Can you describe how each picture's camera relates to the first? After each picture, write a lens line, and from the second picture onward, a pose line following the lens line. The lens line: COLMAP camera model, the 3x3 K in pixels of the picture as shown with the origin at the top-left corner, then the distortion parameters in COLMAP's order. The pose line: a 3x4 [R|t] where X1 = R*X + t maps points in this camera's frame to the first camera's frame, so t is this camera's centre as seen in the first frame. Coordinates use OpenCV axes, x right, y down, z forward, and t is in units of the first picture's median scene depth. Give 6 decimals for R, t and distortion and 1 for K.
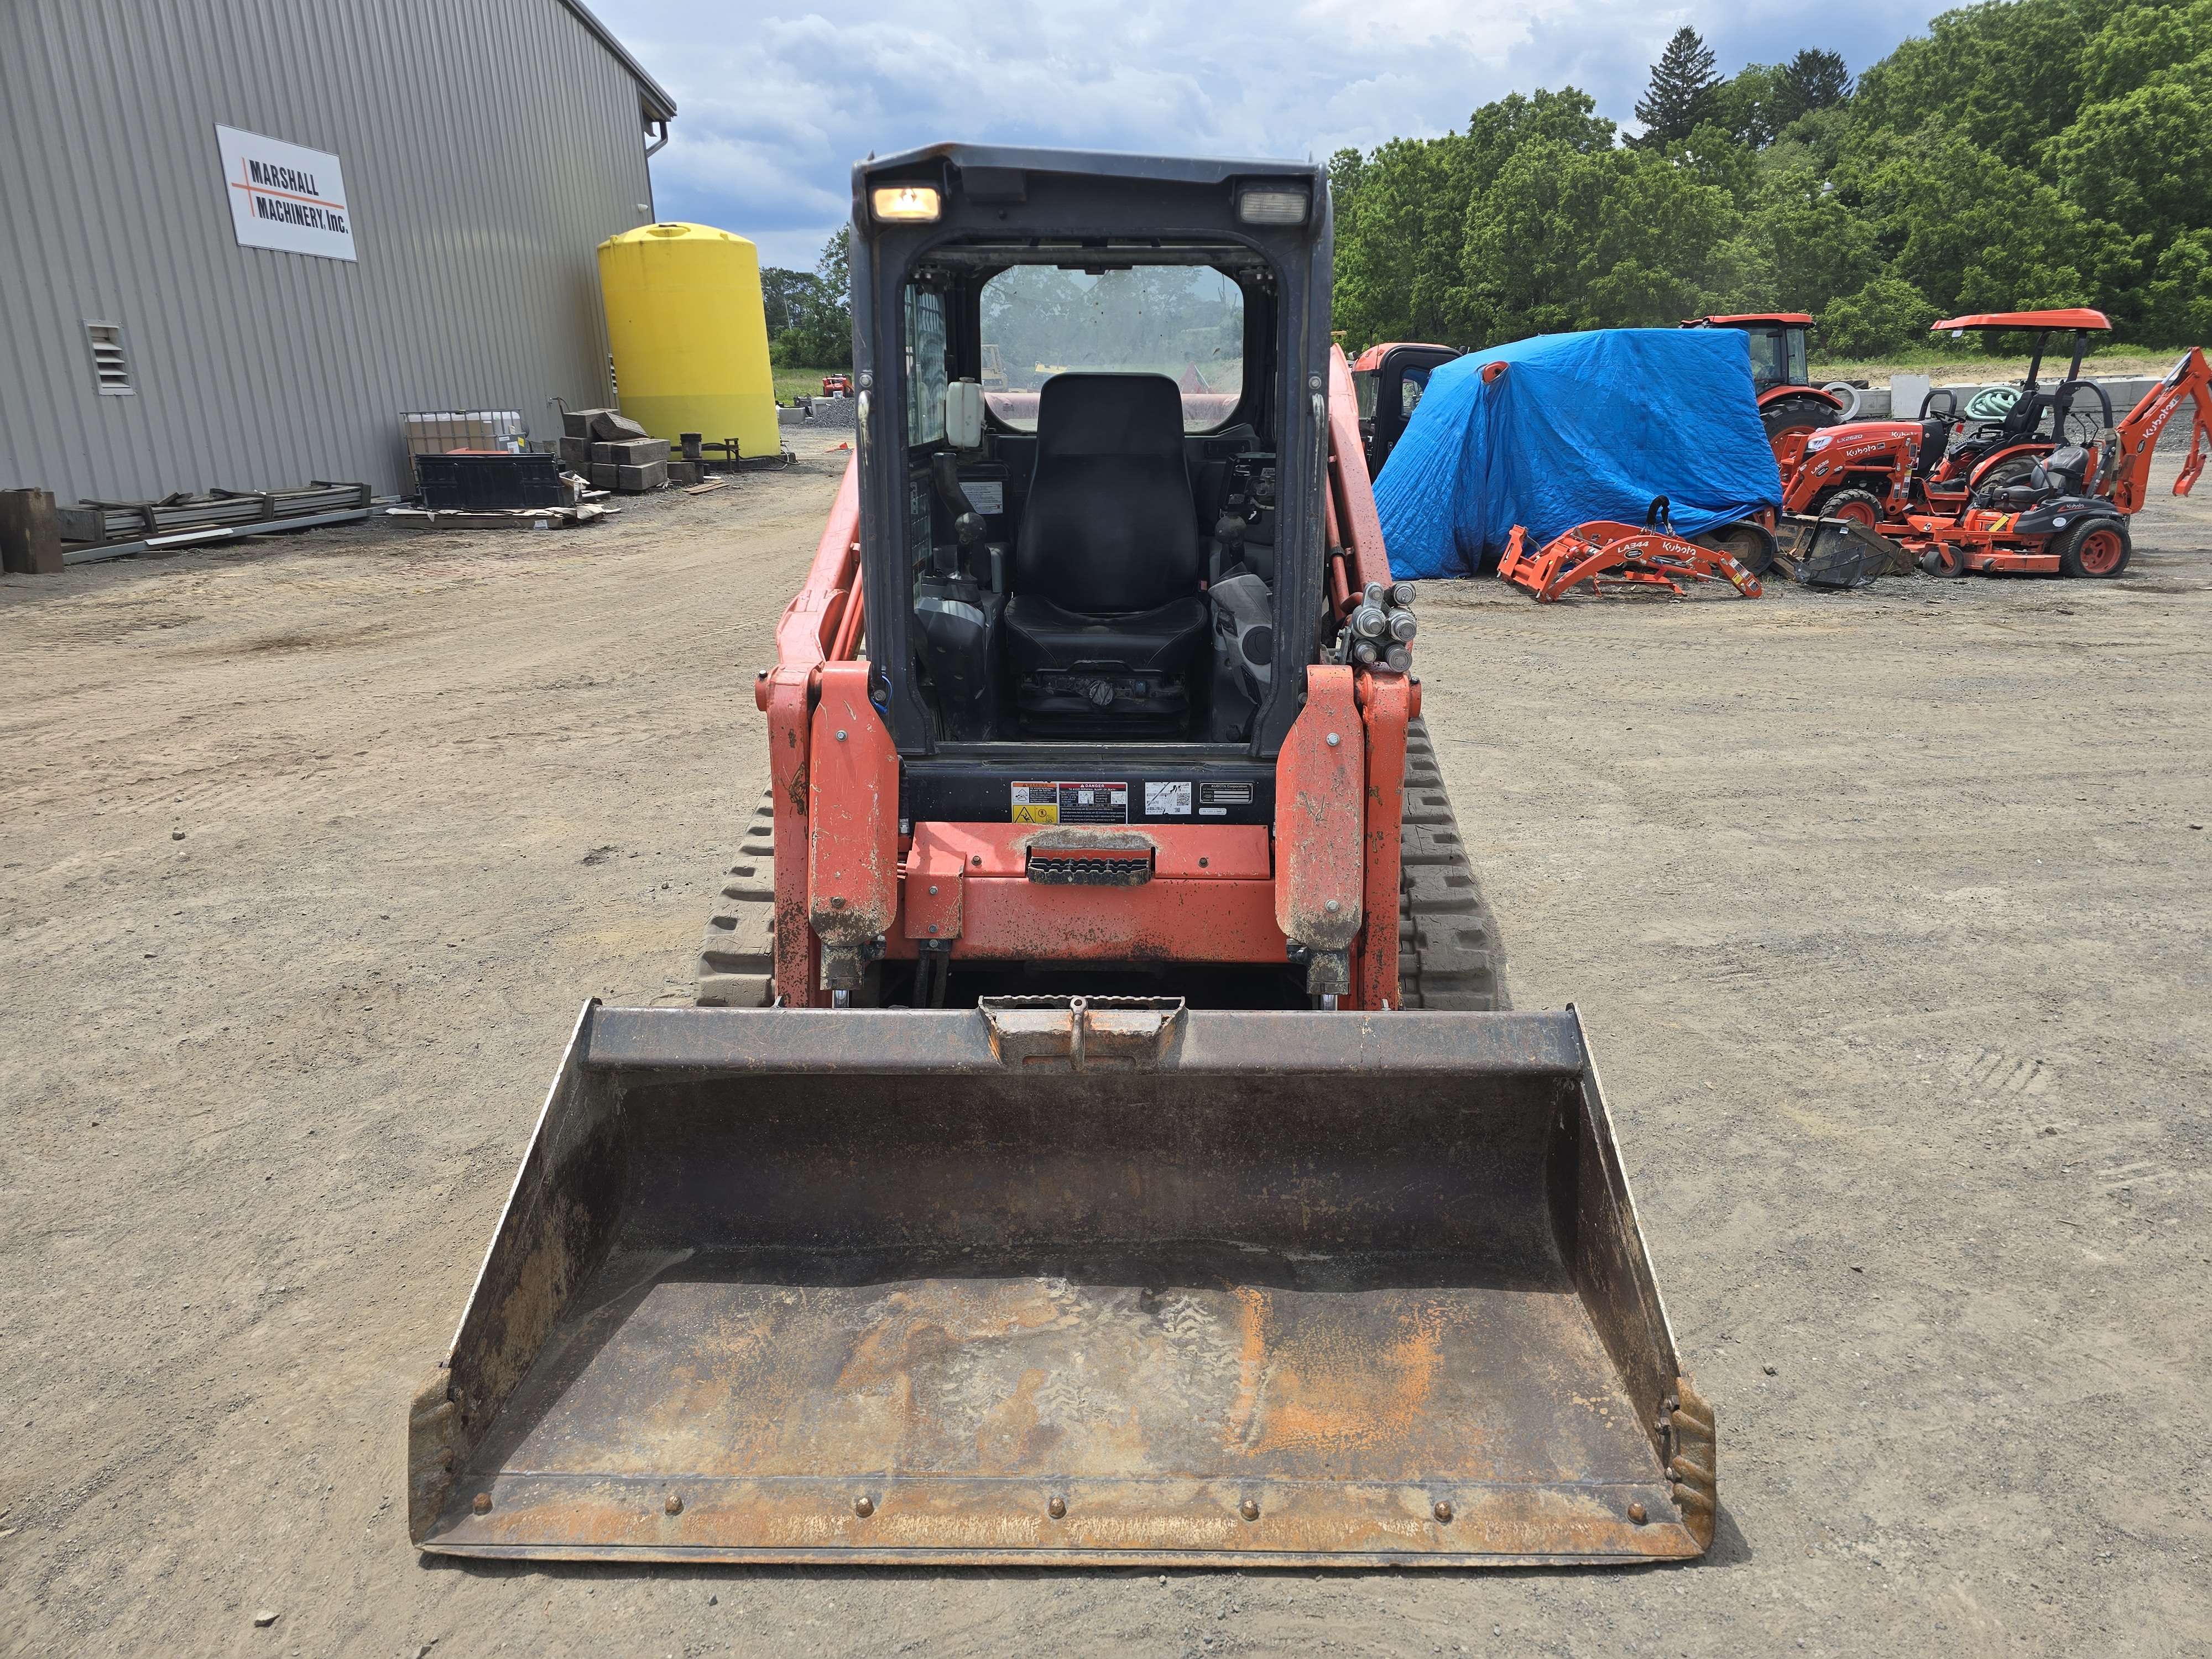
lens RADIAL K [[1483.3, 0, 1133.0], [0, 1483.3, 806.0], [0, 0, 1]] dist [0.064591, -0.059973]
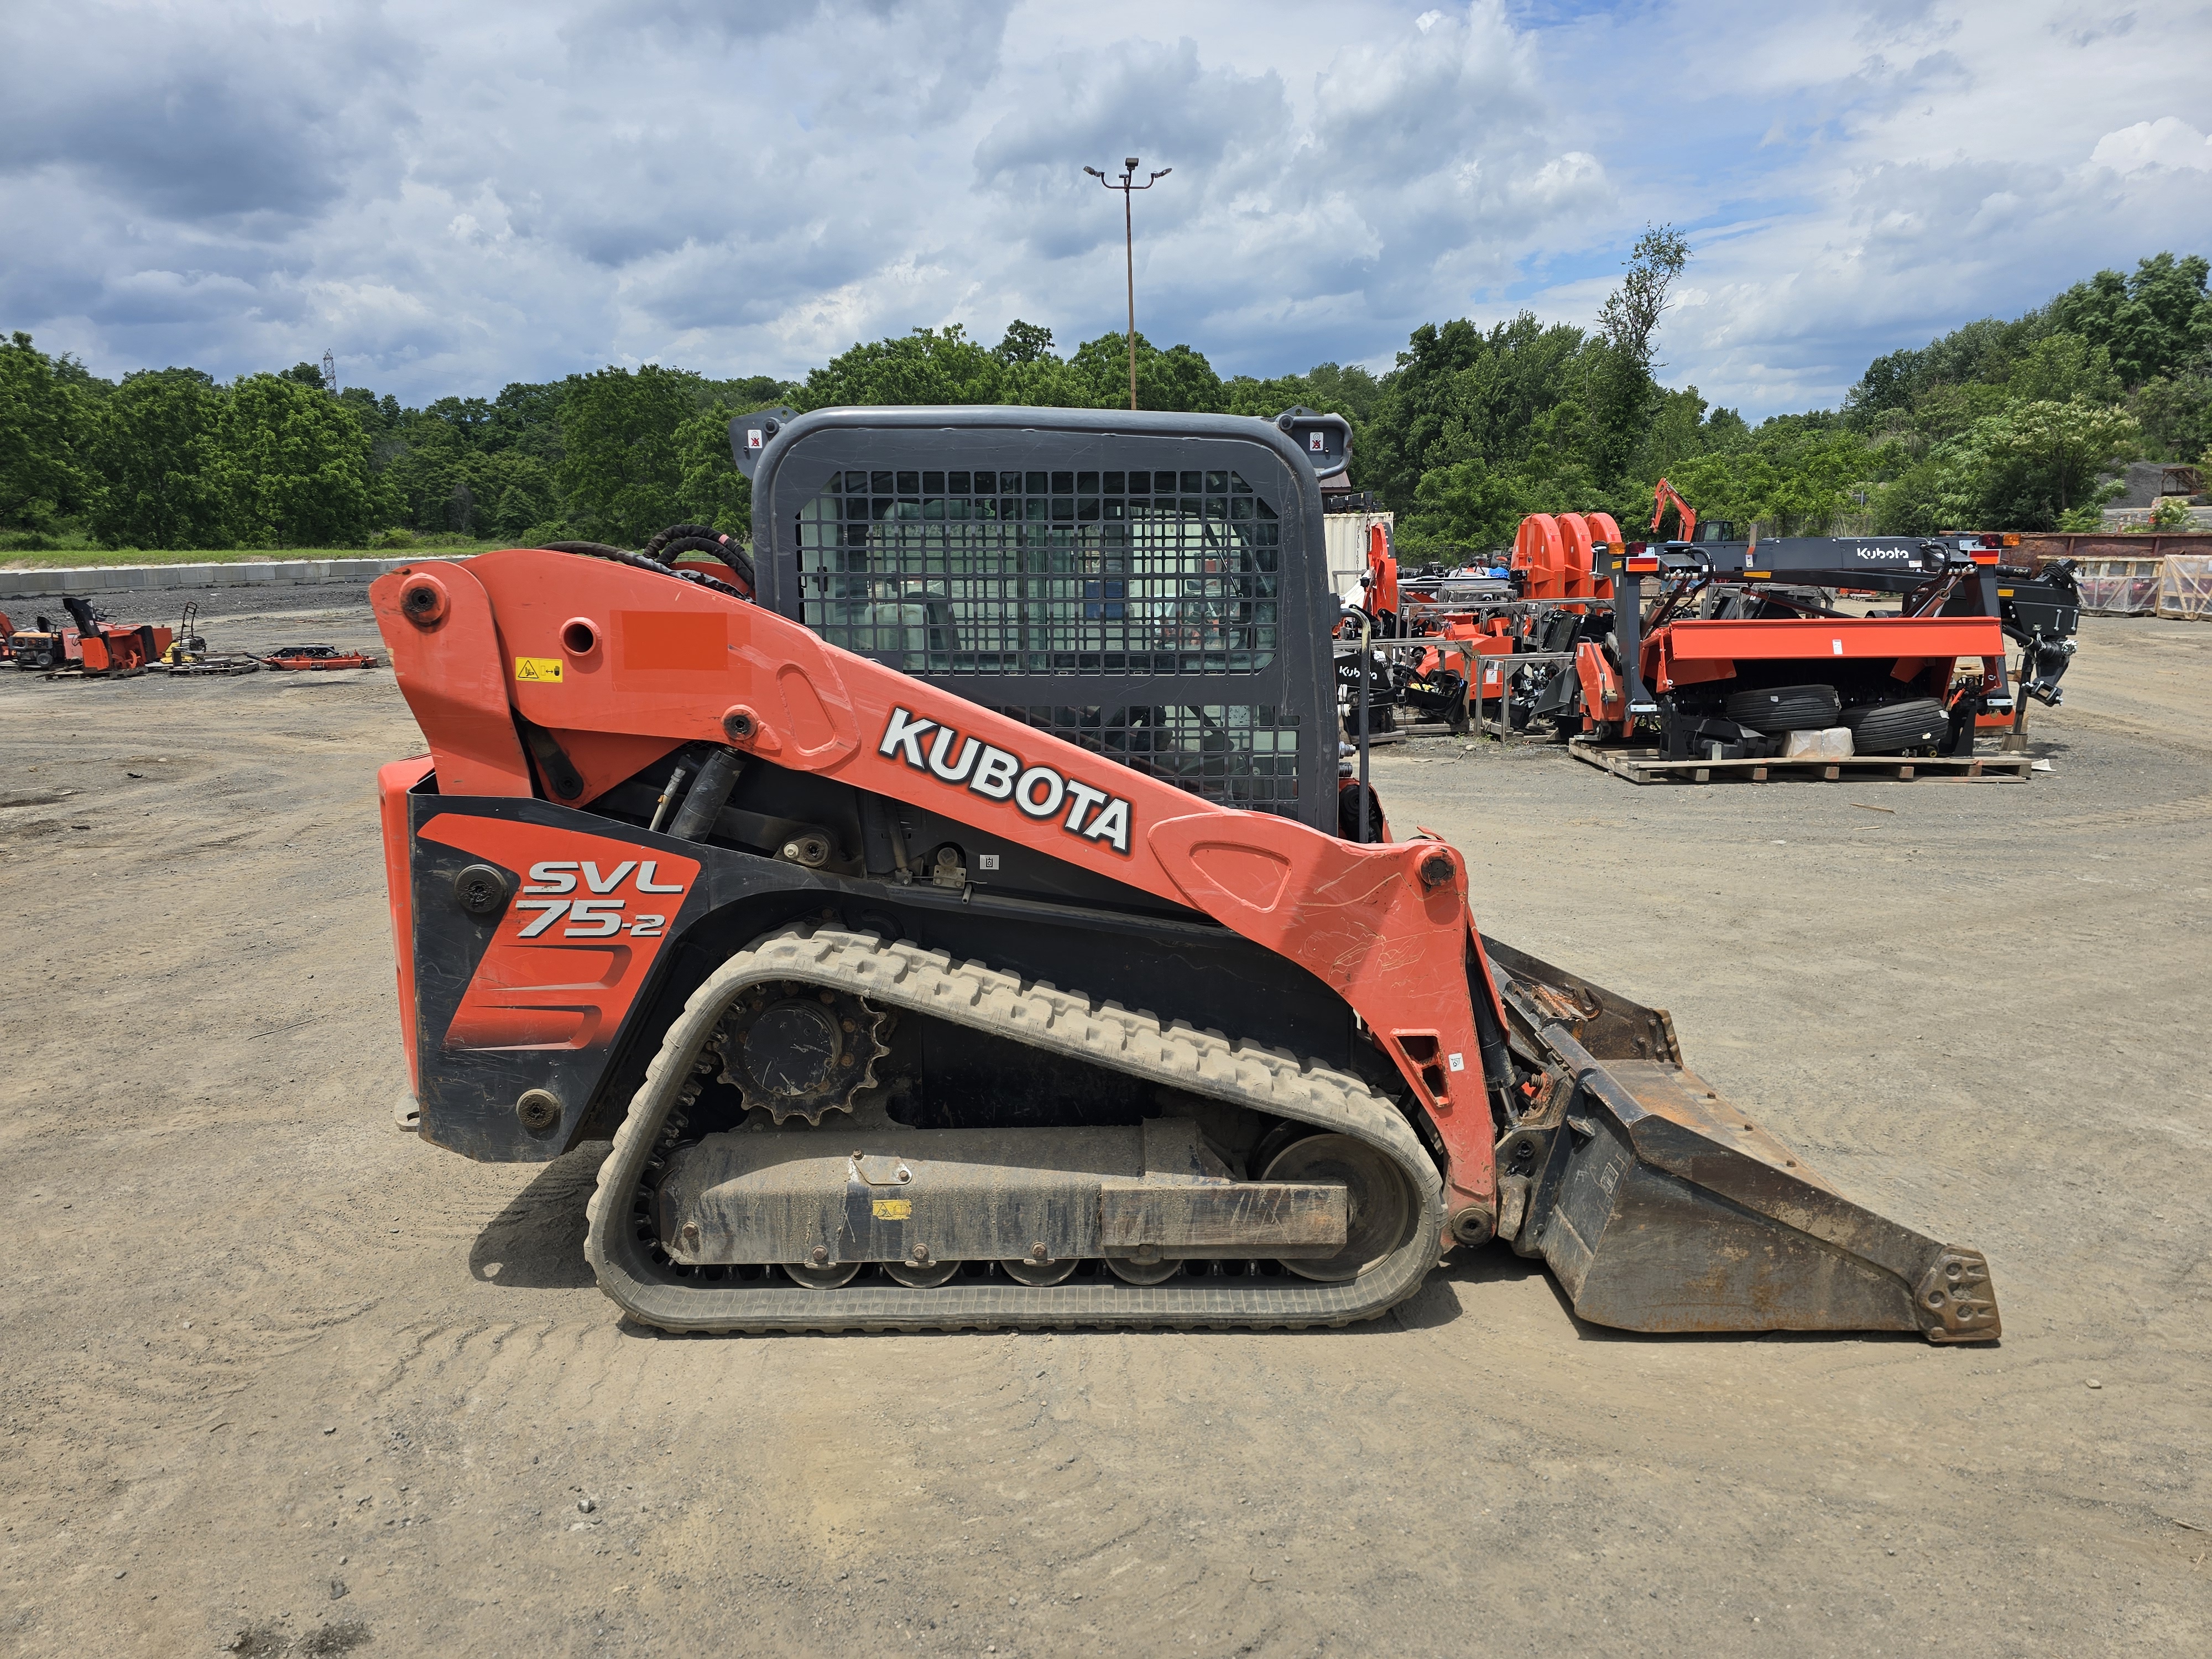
lens RADIAL K [[1483.3, 0, 1133.0], [0, 1483.3, 806.0], [0, 0, 1]] dist [0.064591, -0.059973]
pose [[-0.023954, -0.145368, 0.989088, -1.295824], [0.280182, 0.948745, 0.146224, -0.336421], [-0.959648, 0.280627, 0.018003, 1.140707]]
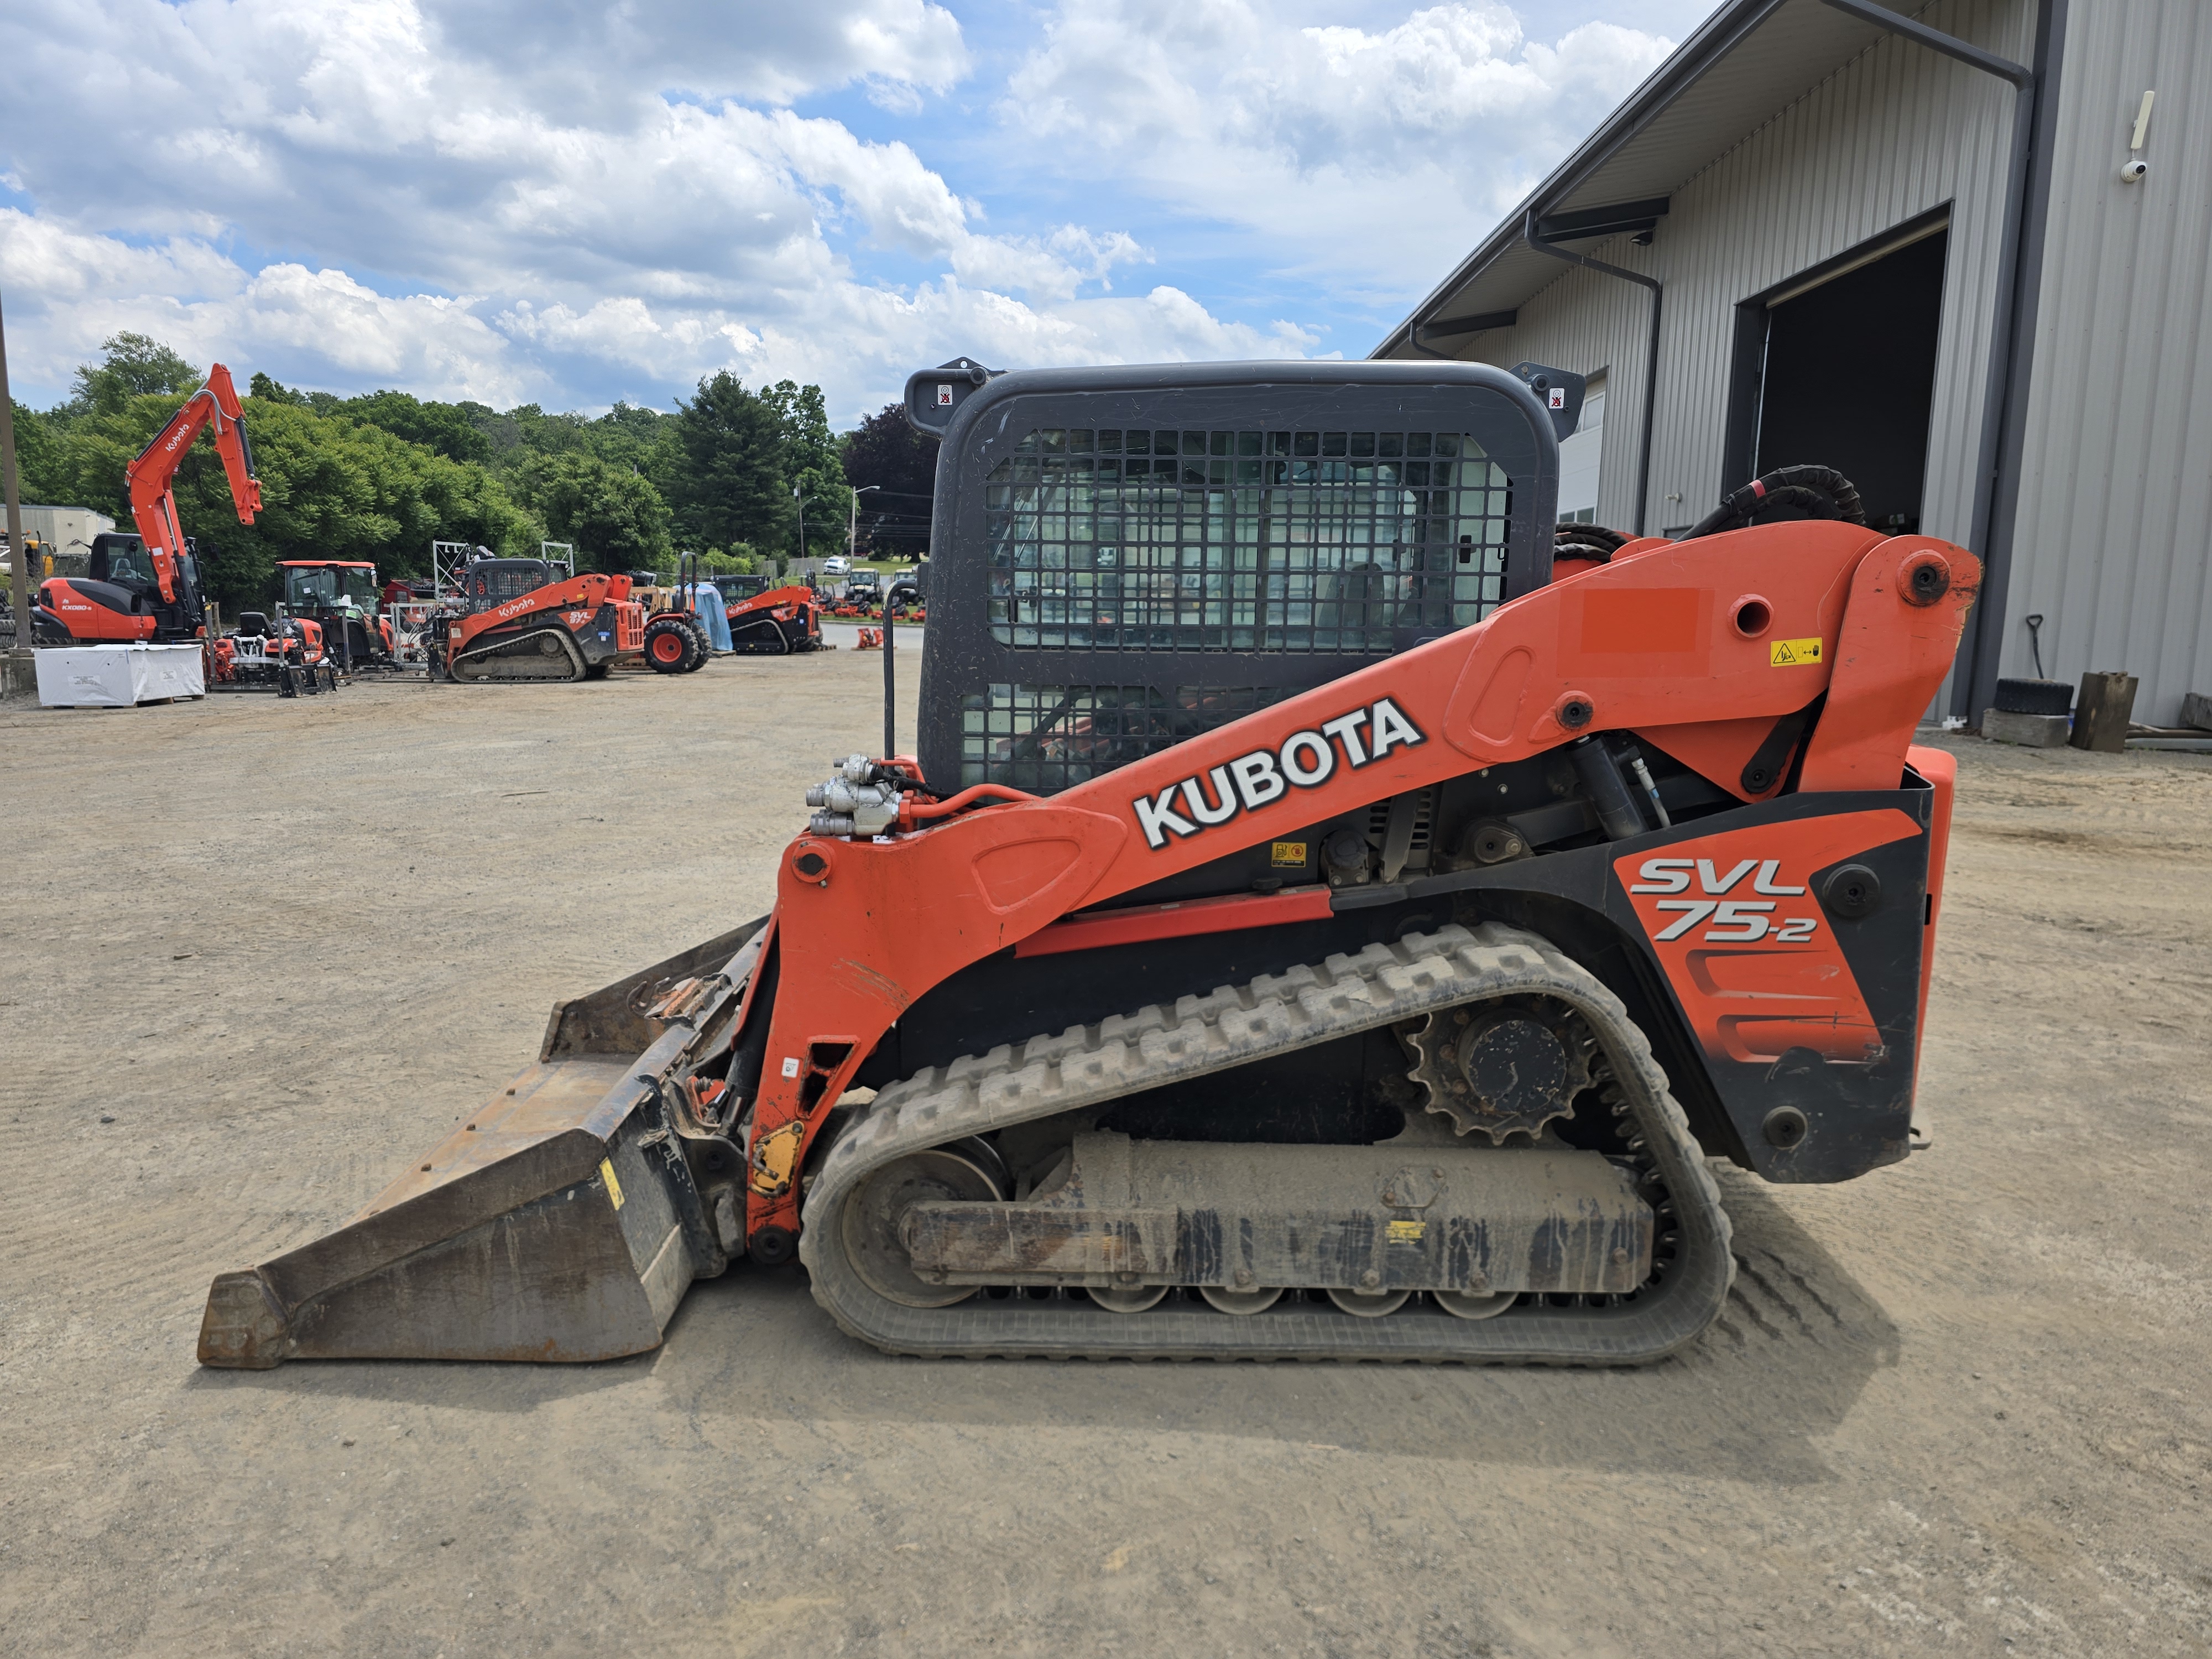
lens RADIAL K [[1487.9, 0, 1108.0], [0, 1487.9, 816.2], [0, 0, 1]] dist [0.070214, -0.079671]
pose [[0.017178, 0.173329, -0.984714, 1.156874], [-0.286216, 0.944498, 0.161257, -0.316225], [0.958011, 0.279070, 0.065834, 1.068953]]
